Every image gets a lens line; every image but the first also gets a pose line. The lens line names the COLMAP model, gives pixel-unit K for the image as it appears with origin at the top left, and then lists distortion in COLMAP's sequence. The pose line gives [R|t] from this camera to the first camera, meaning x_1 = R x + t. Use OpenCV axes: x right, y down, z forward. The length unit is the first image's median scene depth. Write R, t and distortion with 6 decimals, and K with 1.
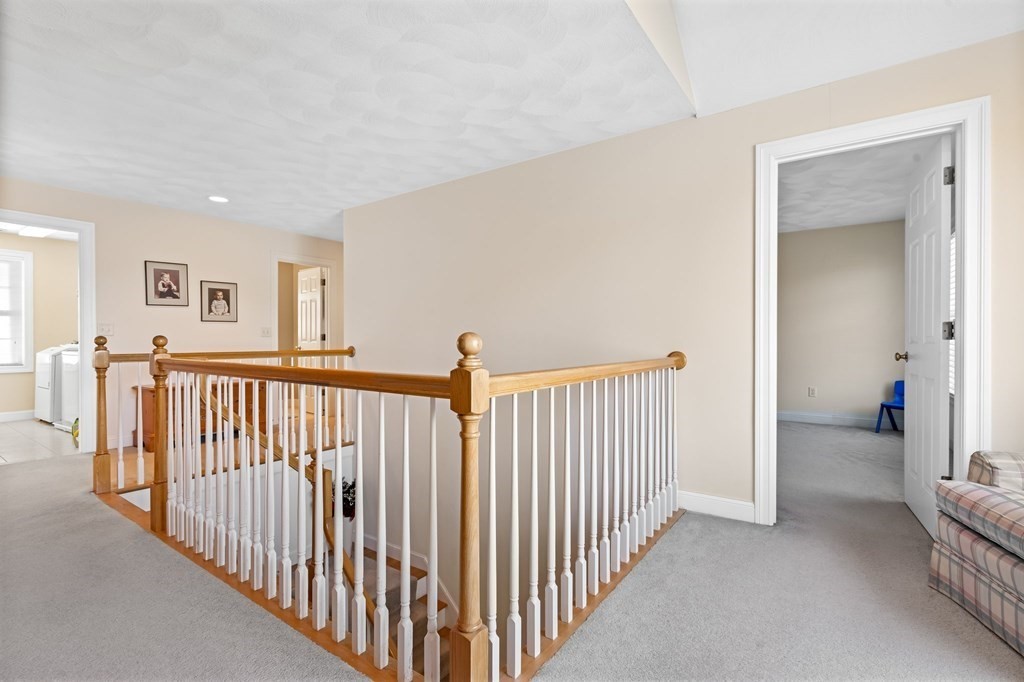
lens RADIAL K [[464.0, 0, 508.7], [0, 464.0, 337.8], [0, 0, 1]] dist [-0.003929, -0.000118]
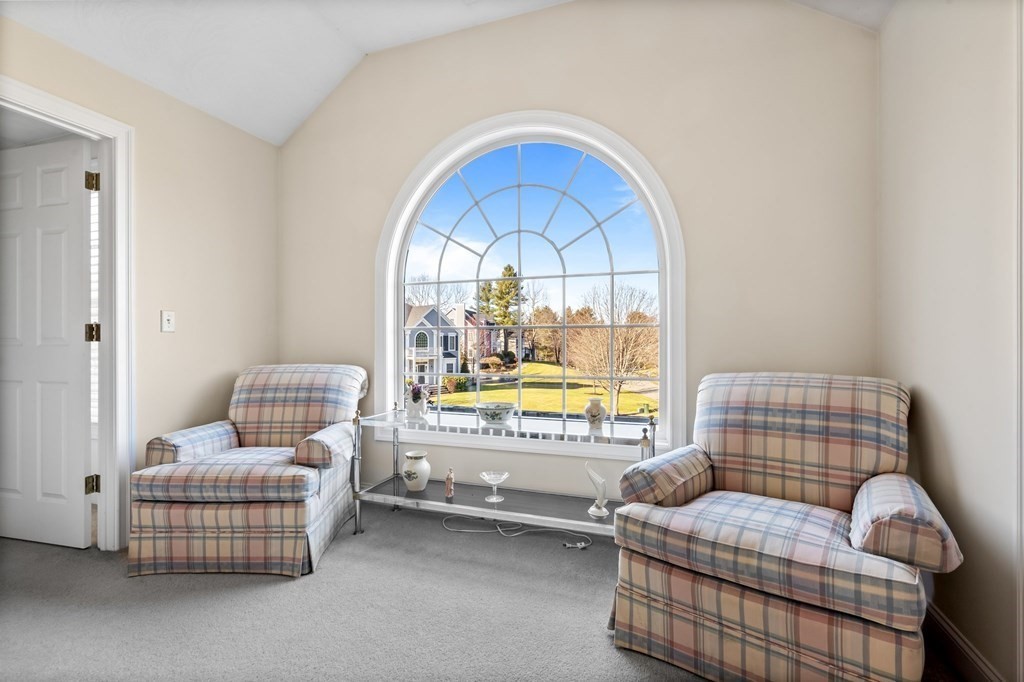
lens RADIAL K [[464.0, 0, 508.7], [0, 464.0, 337.8], [0, 0, 1]] dist [-0.003929, -0.000118]
pose [[-0.262170, 0.003664, 0.965015, -0.339974], [0.001063, 0.999993, -0.003508, 0.000803], [-0.965021, 0.000106, -0.262172, 0.463606]]
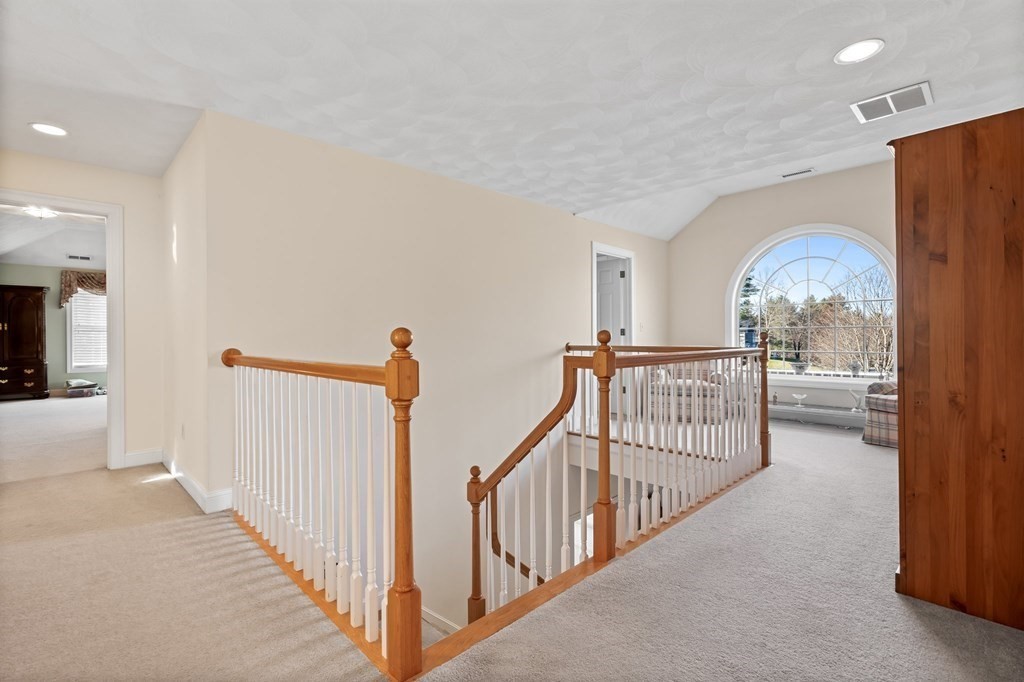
lens RADIAL K [[464.0, 0, 508.7], [0, 464.0, 337.8], [0, 0, 1]] dist [-0.003929, -0.000118]
pose [[0.182110, -0.007730, 0.983248, -2.254413], [0.006009, 0.999959, 0.006749, -0.004520], [-0.983260, 0.004679, 0.182149, 1.423556]]
